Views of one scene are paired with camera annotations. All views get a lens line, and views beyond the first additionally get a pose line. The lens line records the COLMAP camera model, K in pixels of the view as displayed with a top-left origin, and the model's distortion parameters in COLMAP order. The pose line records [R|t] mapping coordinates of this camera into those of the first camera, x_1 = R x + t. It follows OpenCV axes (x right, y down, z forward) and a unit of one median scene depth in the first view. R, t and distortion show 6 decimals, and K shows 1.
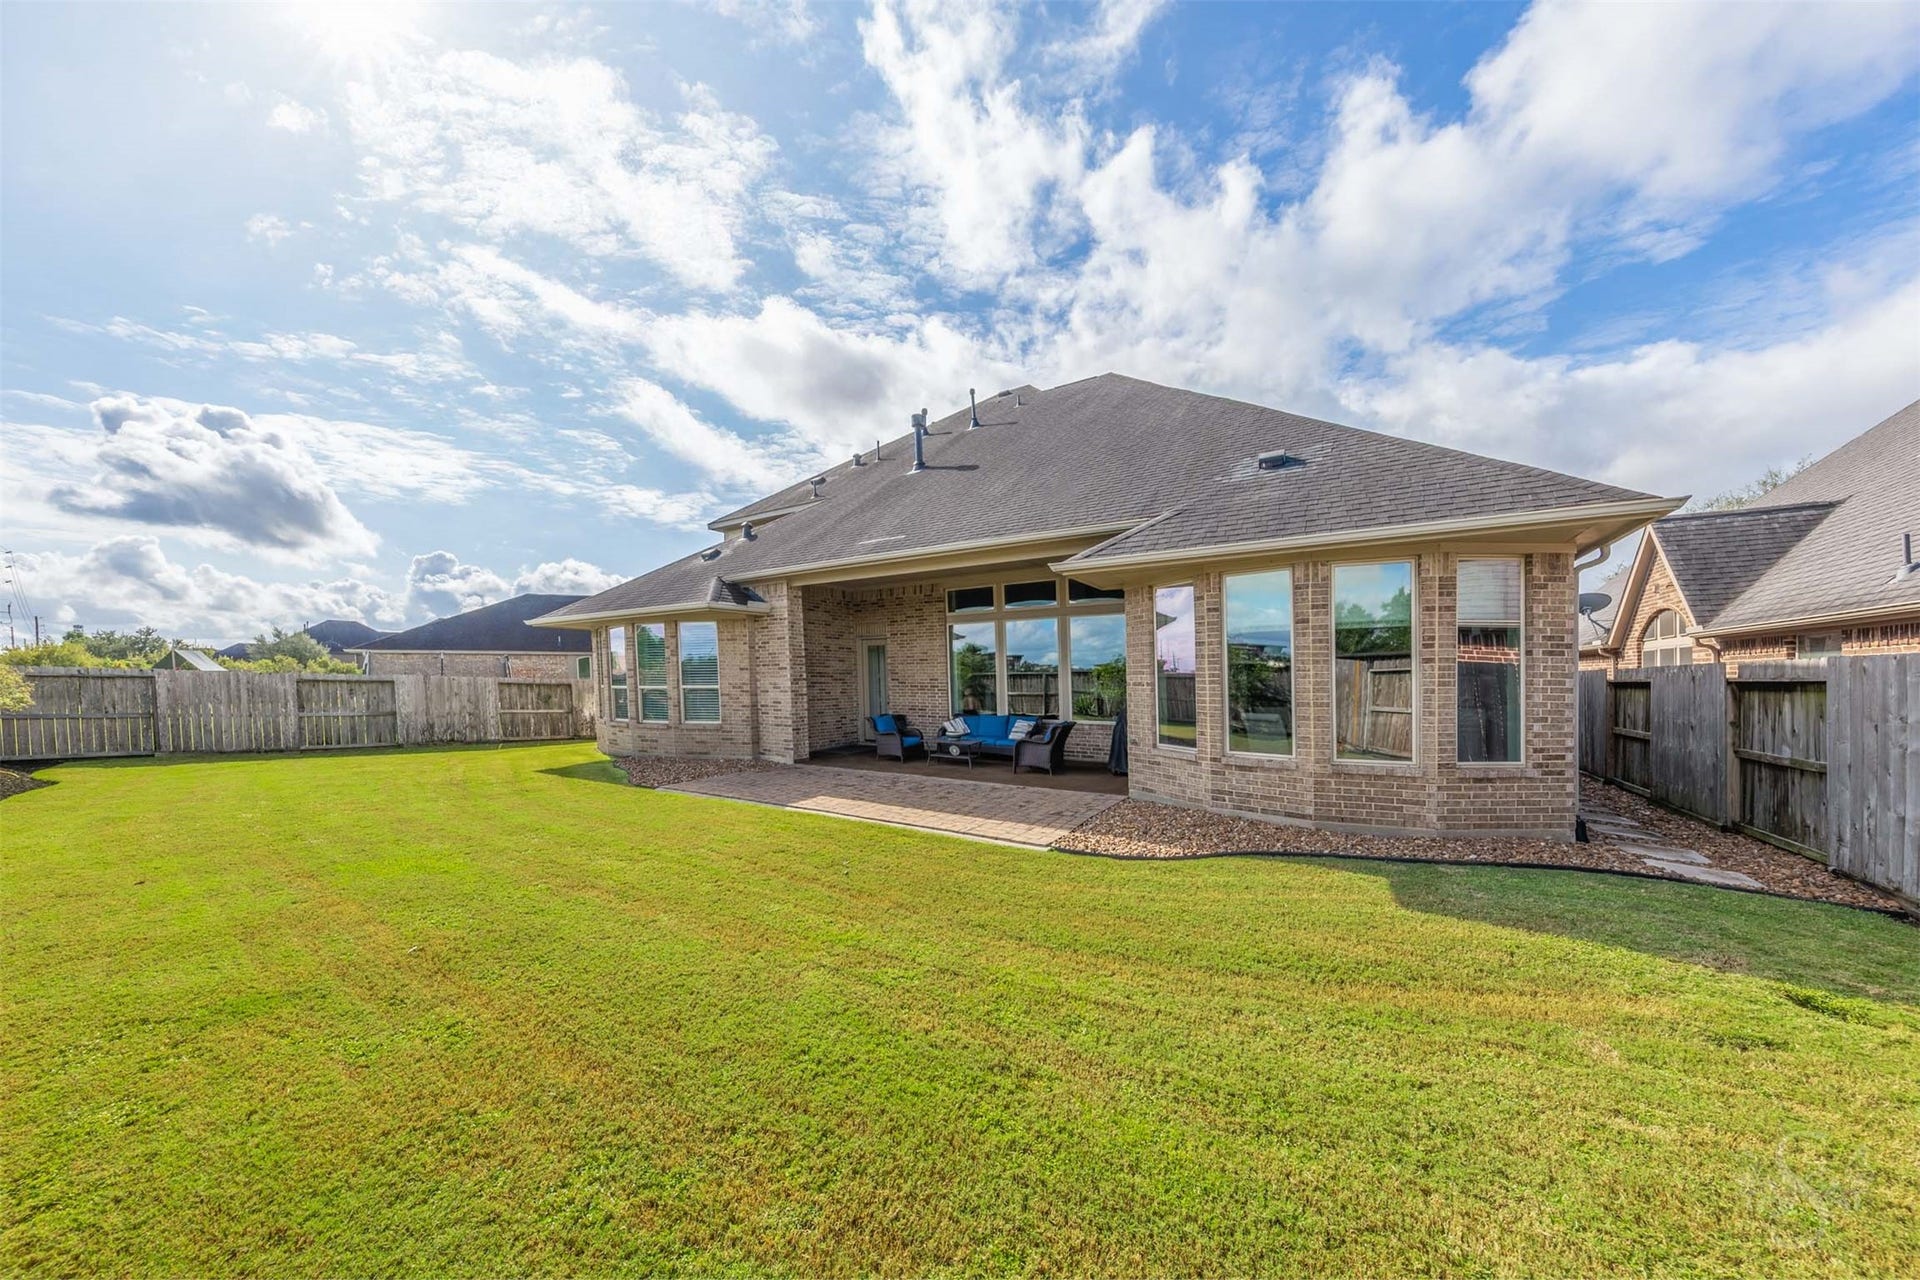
lens RADIAL K [[719.2, 0, 891.8], [0, 719.2, 671.4], [0, 0, 1]] dist [0.002689, 0.000154]
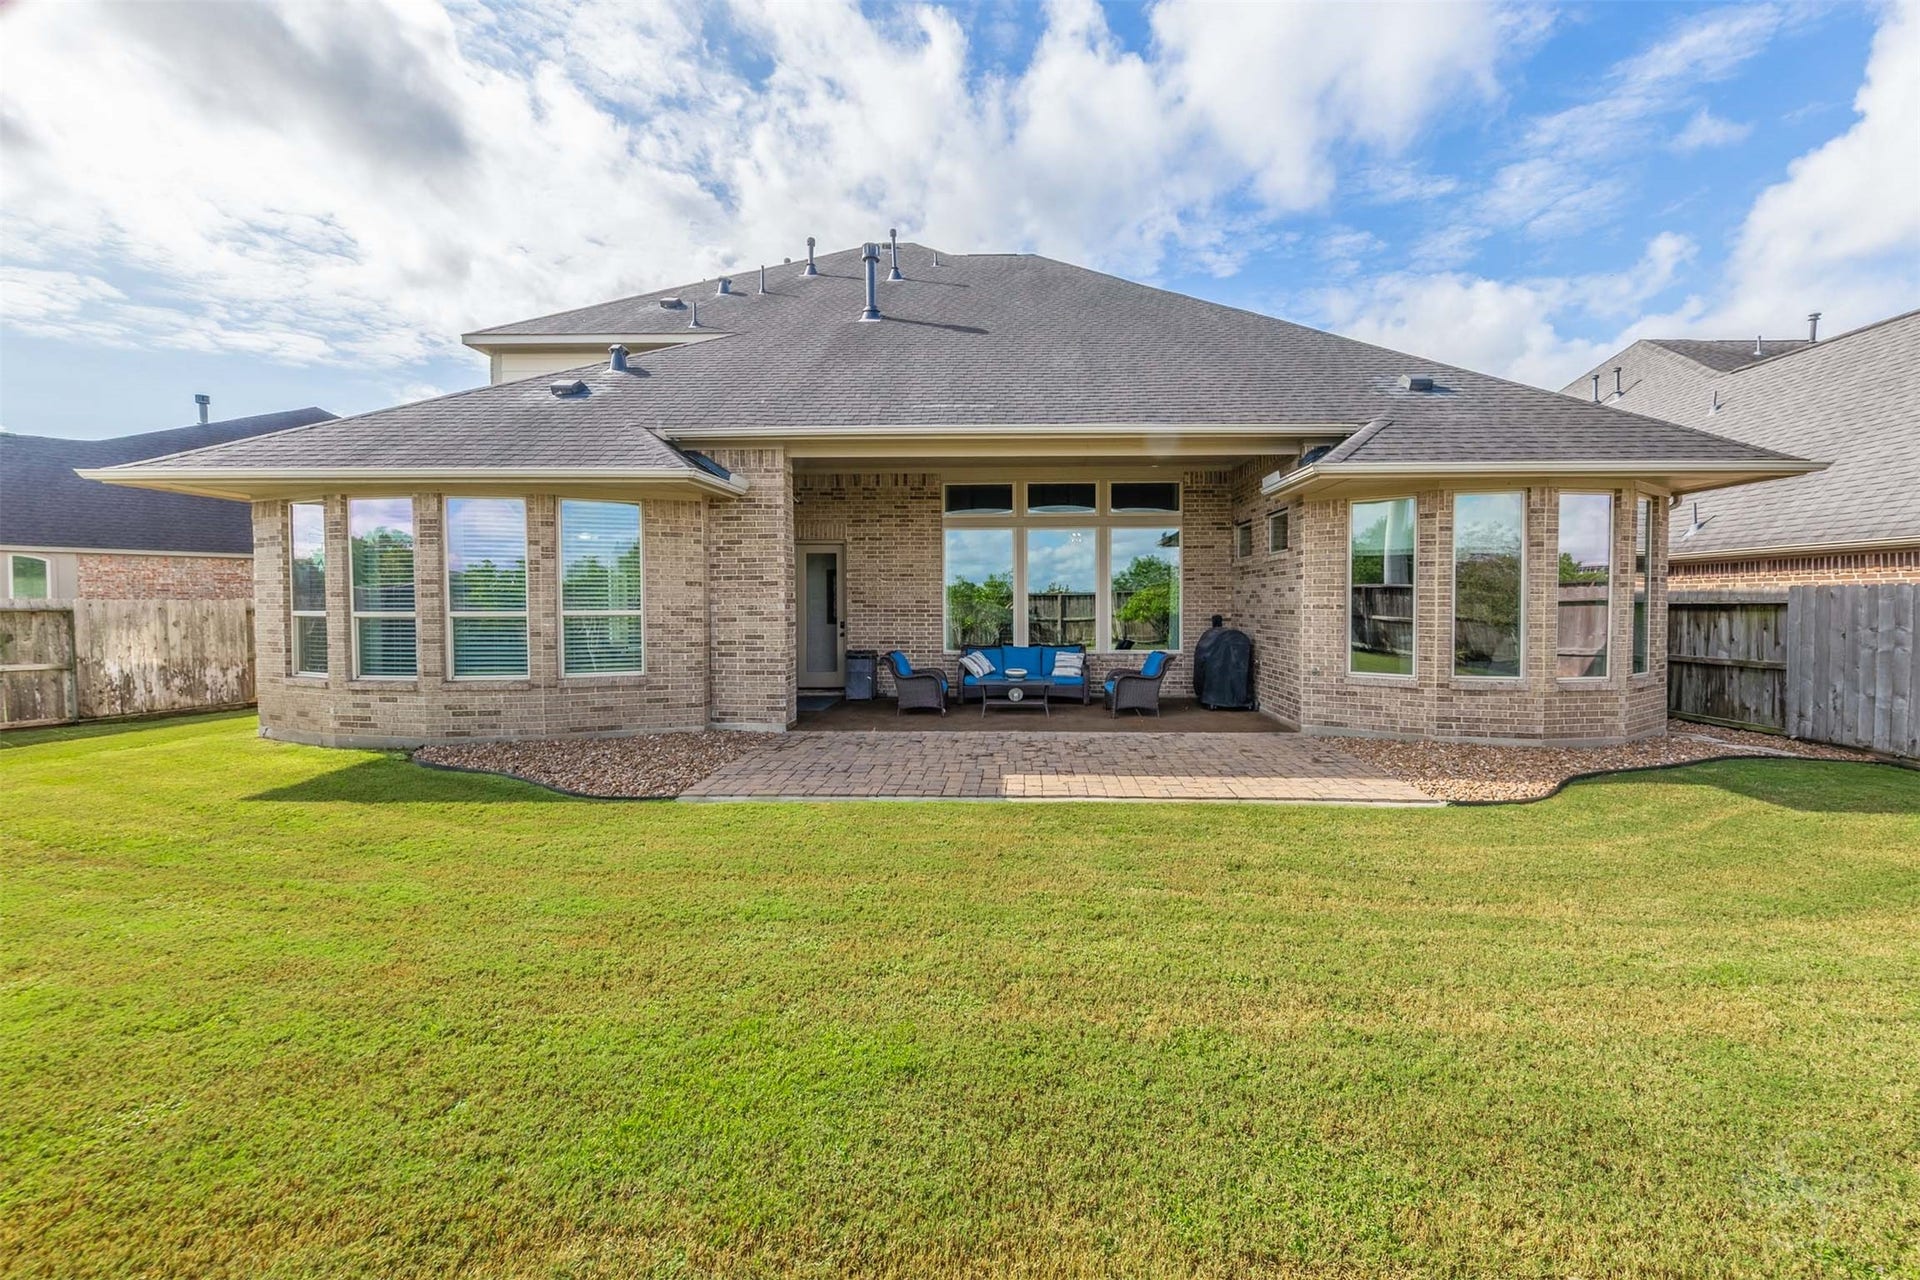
lens RADIAL K [[819.8, 0, 1011.1], [0, 819.8, 577.2], [0, 0, 1]] dist [0.004698, 0.000067]
pose [[0.806067, 0.019154, 0.591514, -0.412674], [-0.007641, 0.999730, -0.021961, 0.004634], [-0.591775, 0.013182, 0.805996, 0.287366]]
